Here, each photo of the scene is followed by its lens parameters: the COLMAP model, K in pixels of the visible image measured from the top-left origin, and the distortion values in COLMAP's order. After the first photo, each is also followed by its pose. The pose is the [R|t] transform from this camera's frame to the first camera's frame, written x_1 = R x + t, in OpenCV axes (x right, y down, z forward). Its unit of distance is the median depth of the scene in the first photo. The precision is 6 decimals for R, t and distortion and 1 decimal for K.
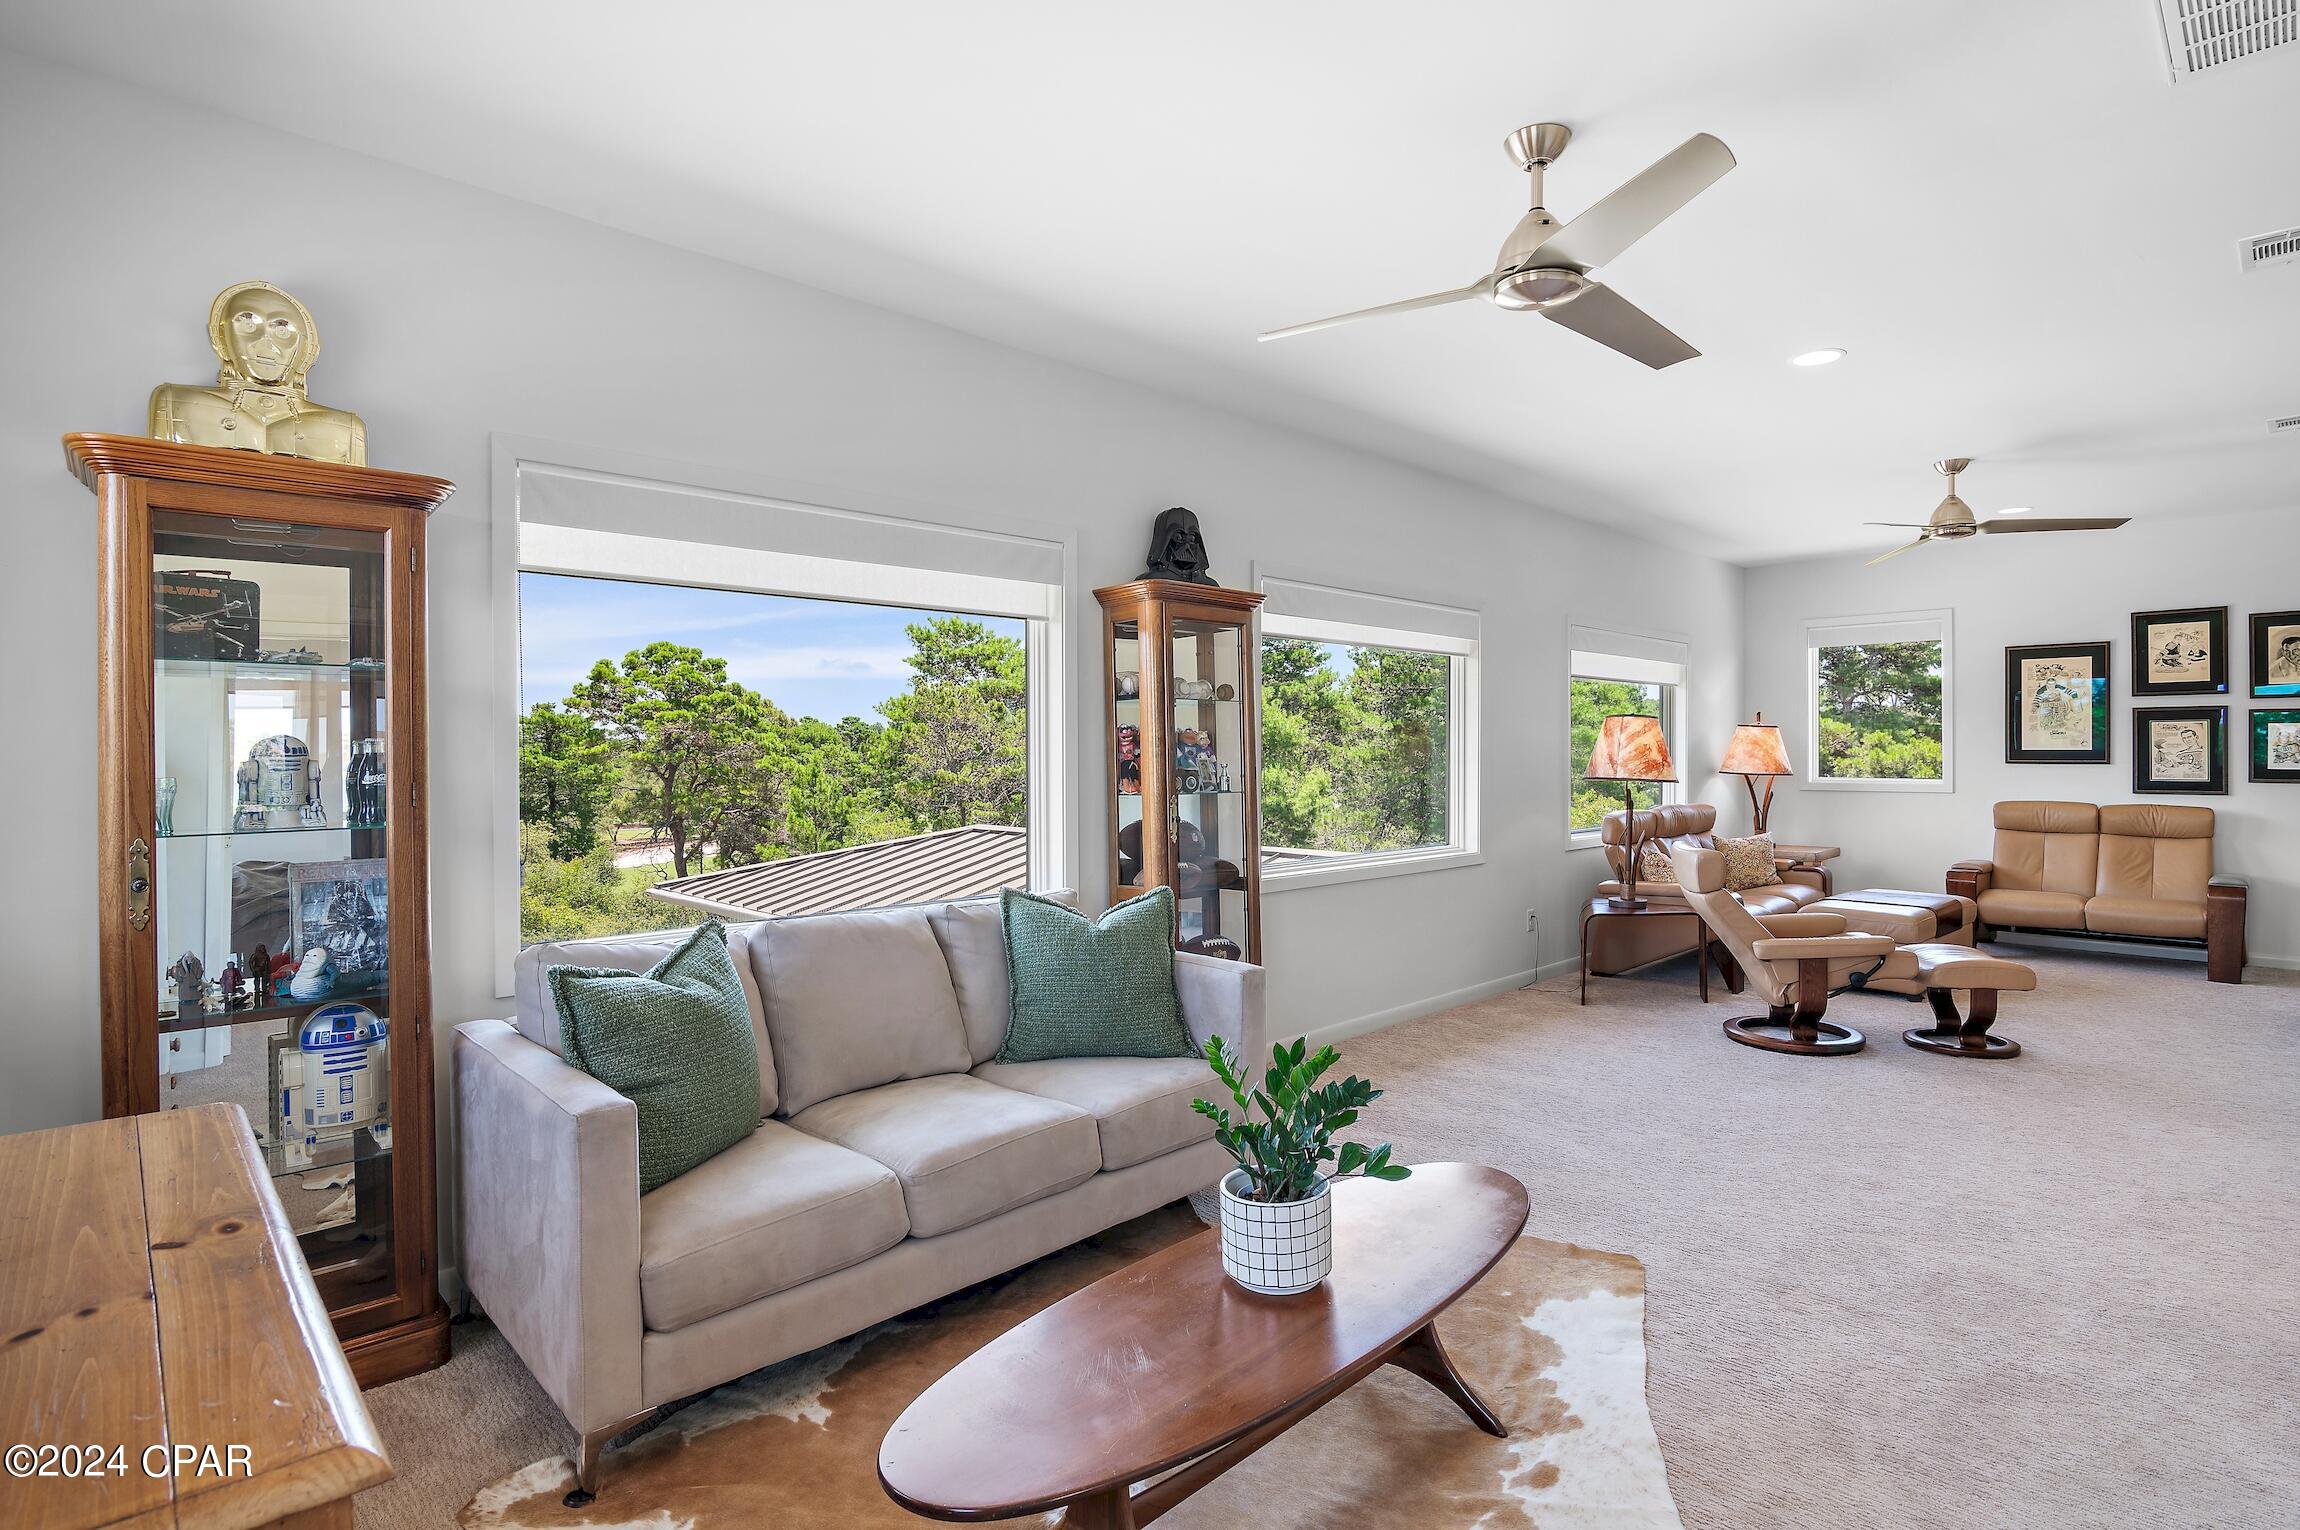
lens RADIAL K [[1145.7, 0, 1150.0], [0, 1145.7, 765.0], [0, 0, 1]] dist [-0.014268, -0.000419]
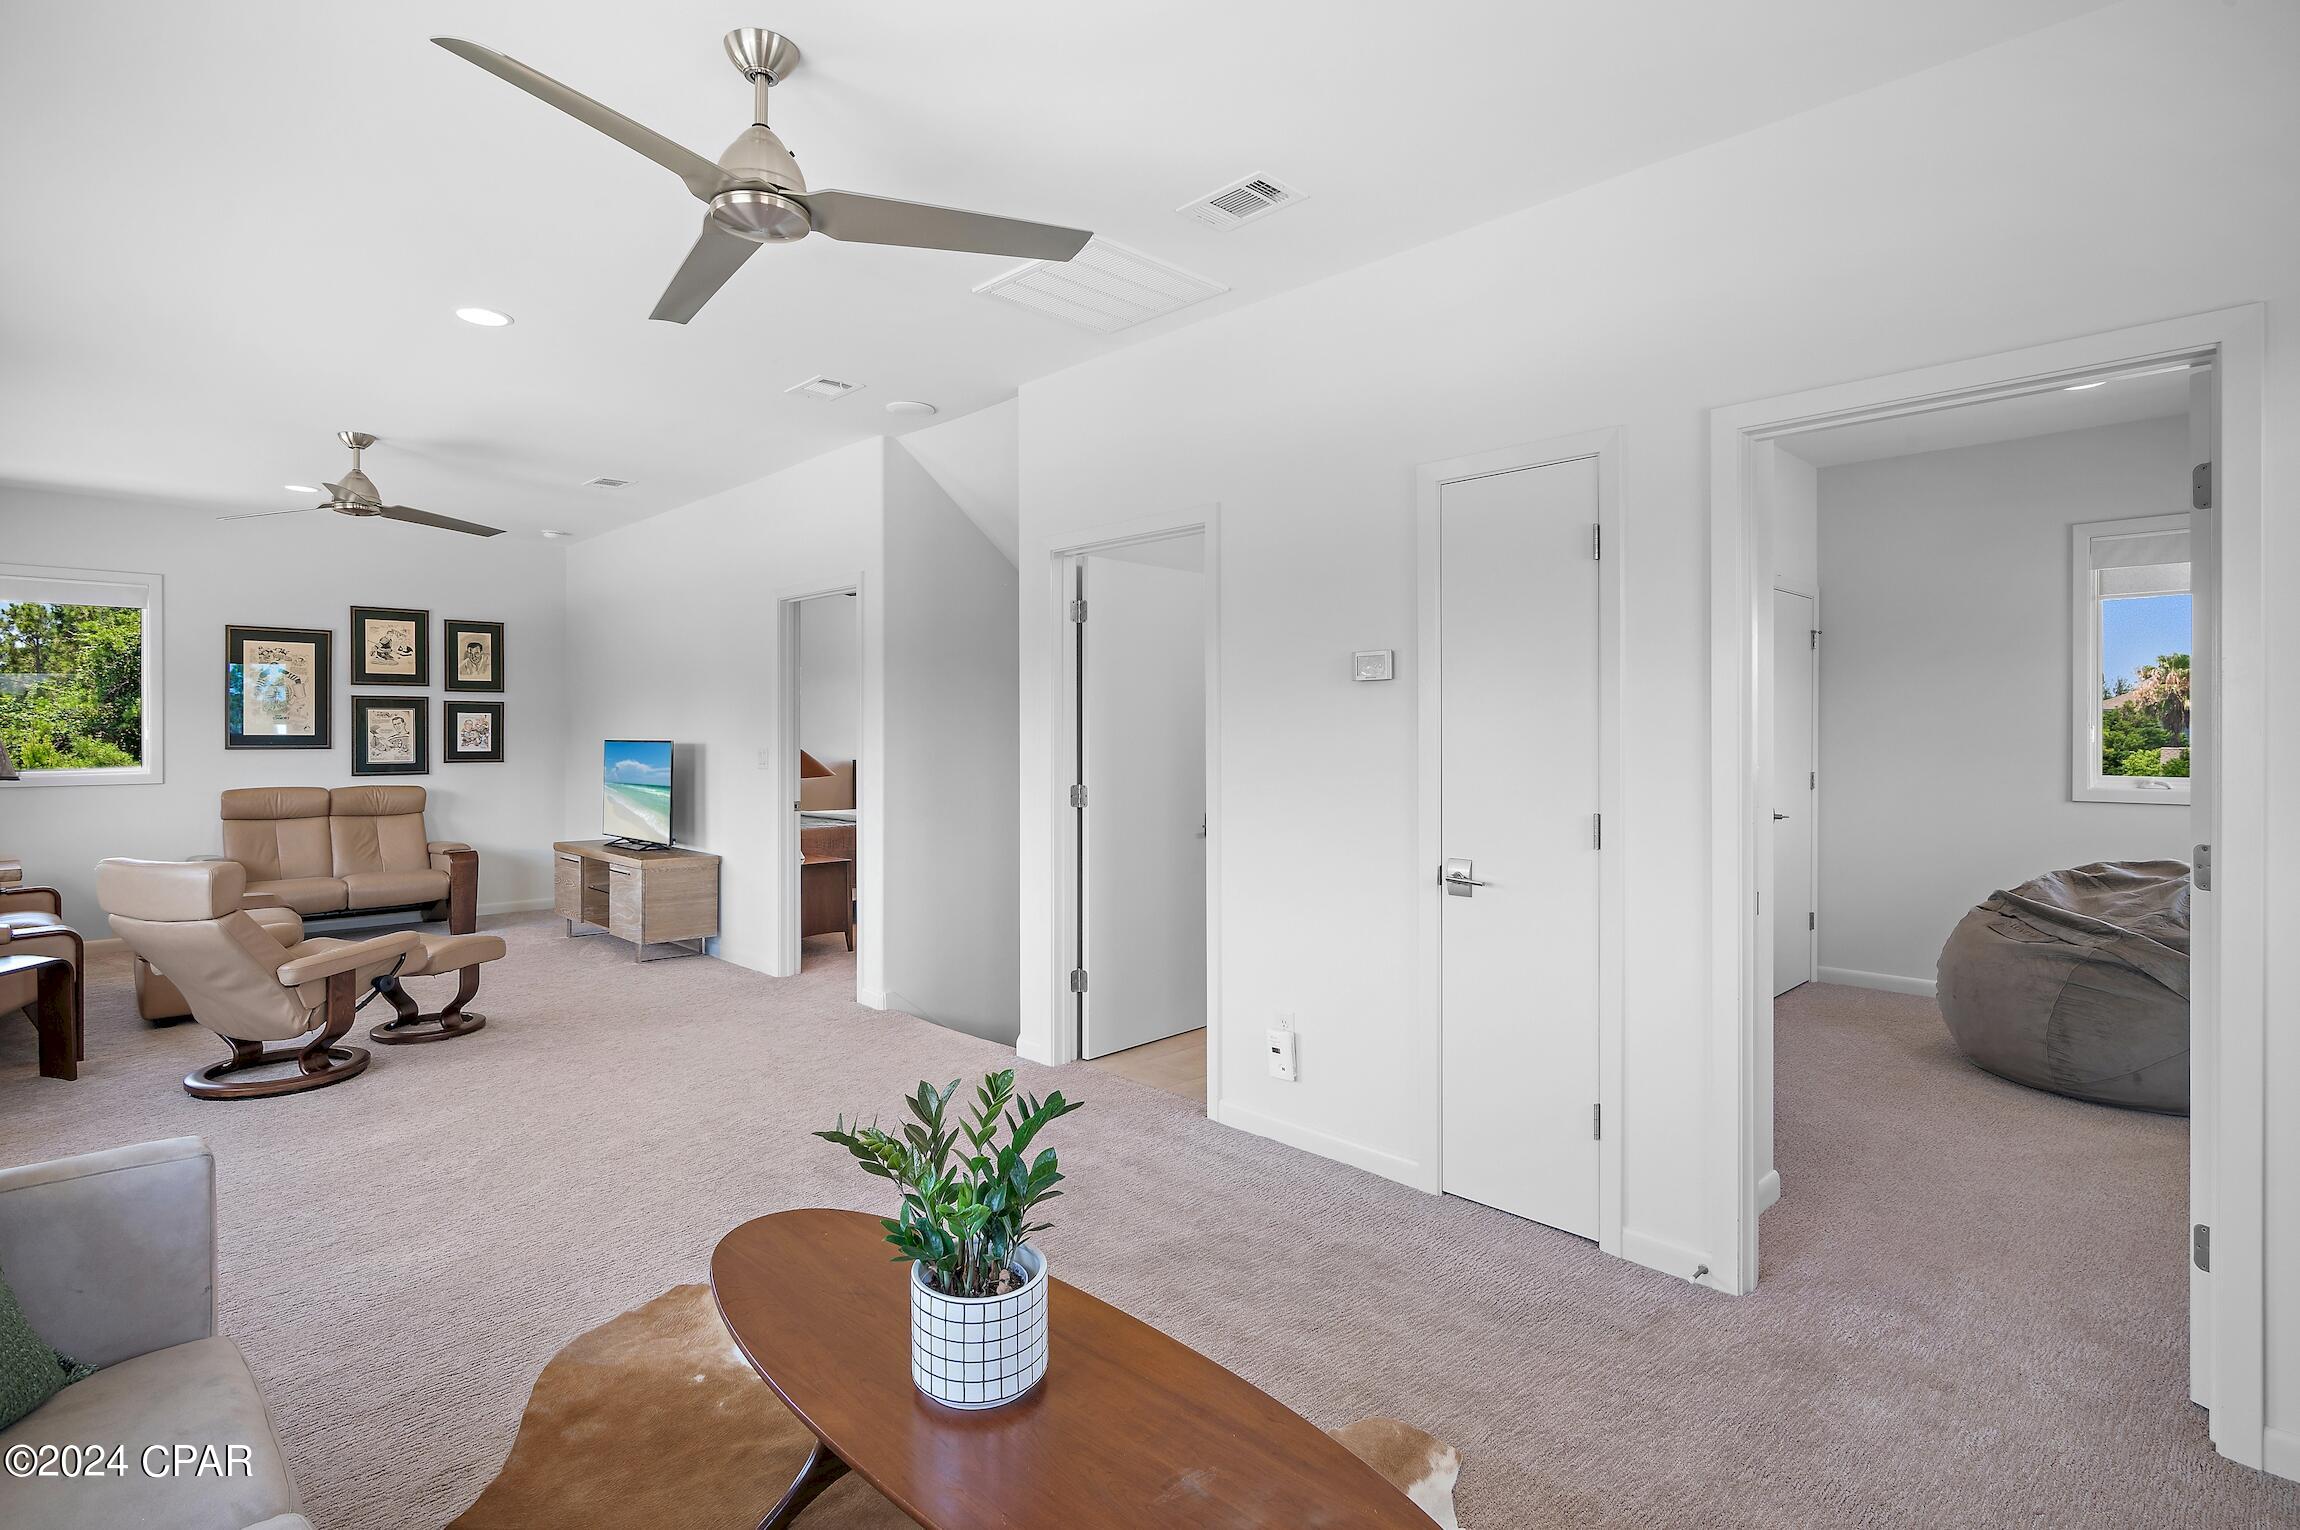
lens RADIAL K [[1145.7, 0, 1150.0], [0, 1145.7, 765.0], [0, 0, 1]] dist [-0.014268, -0.000419]
pose [[-0.030064, -0.024769, 0.999241, -0.225731], [0.011197, 0.999622, 0.025115, -0.003829], [-0.999485, 0.011943, -0.029775, 0.290640]]
